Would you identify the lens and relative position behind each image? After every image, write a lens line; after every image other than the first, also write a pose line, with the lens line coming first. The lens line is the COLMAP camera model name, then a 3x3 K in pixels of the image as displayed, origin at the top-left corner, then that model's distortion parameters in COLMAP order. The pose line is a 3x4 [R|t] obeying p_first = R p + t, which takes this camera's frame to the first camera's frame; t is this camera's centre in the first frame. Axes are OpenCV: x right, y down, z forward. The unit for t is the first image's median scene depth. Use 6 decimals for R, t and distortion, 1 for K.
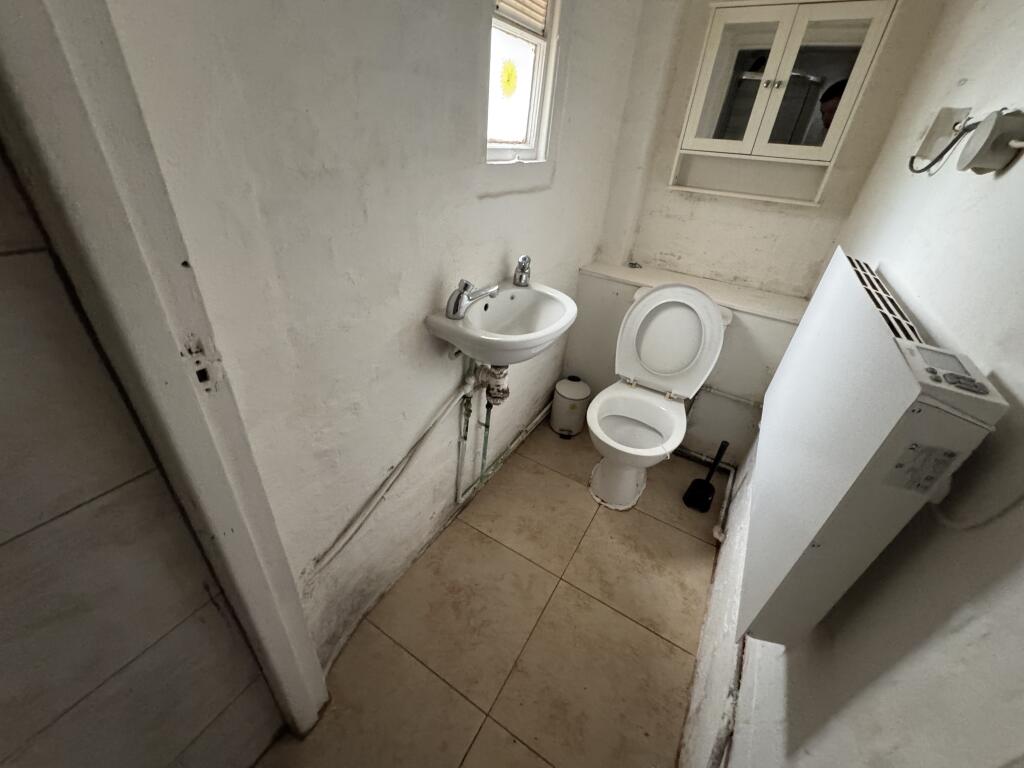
lens RADIAL K [[408.4, 0, 511.7], [0, 408.4, 381.1], [0, 0, 1]] dist [-0.002012, 0.000275]
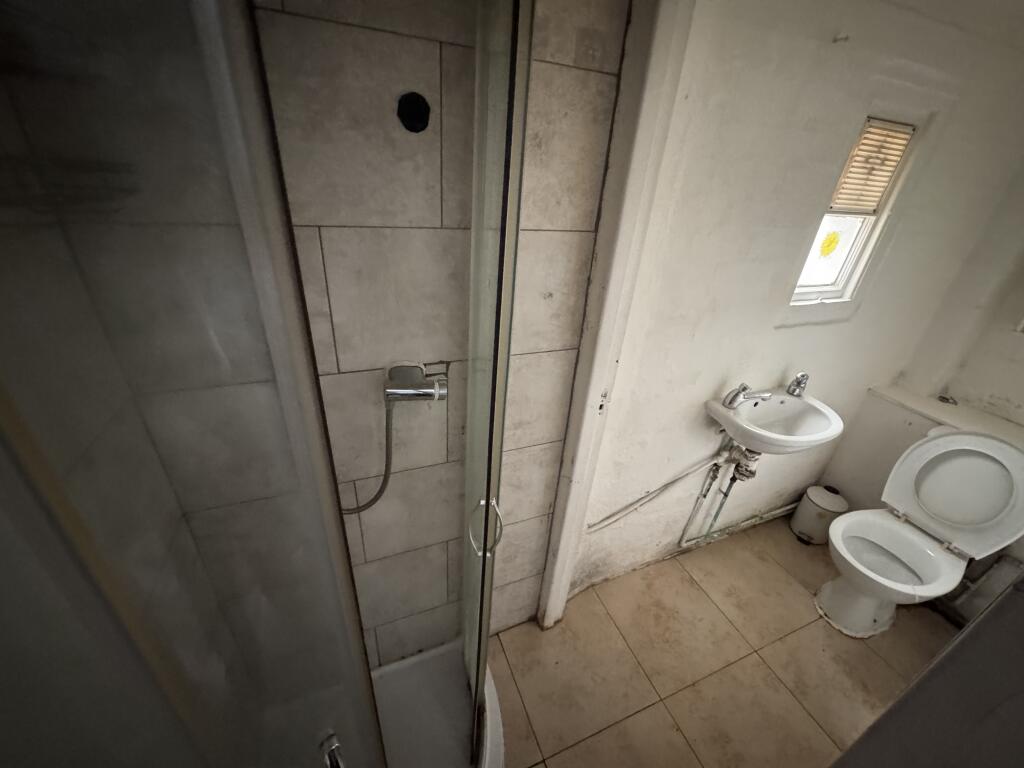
lens RADIAL K [[408.4, 0, 511.3], [0, 408.4, 380.6], [0, 0, 1]] dist [-0.002012, 0.000275]
pose [[0.797623, 0.258547, -0.544932, 0.003960], [-0.321284, 0.946748, -0.021074, 0.022639], [0.510465, 0.191887, 0.838215, -0.464474]]
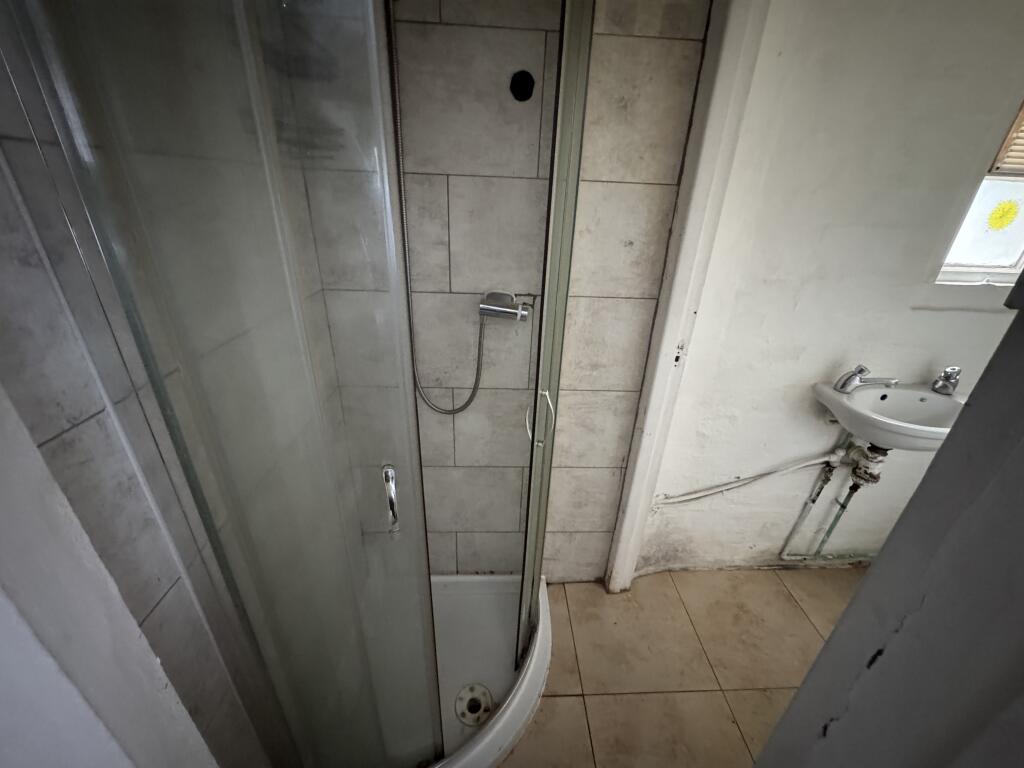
lens RADIAL K [[408.4, 0, 511.8], [0, 408.4, 380.7], [0, 0, 1]] dist [-0.002012, 0.000275]
pose [[0.542163, 0.299983, -0.784901, 0.239407], [-0.434752, 0.899500, 0.043481, 0.168820], [0.719062, 0.317663, 0.618094, -0.436257]]
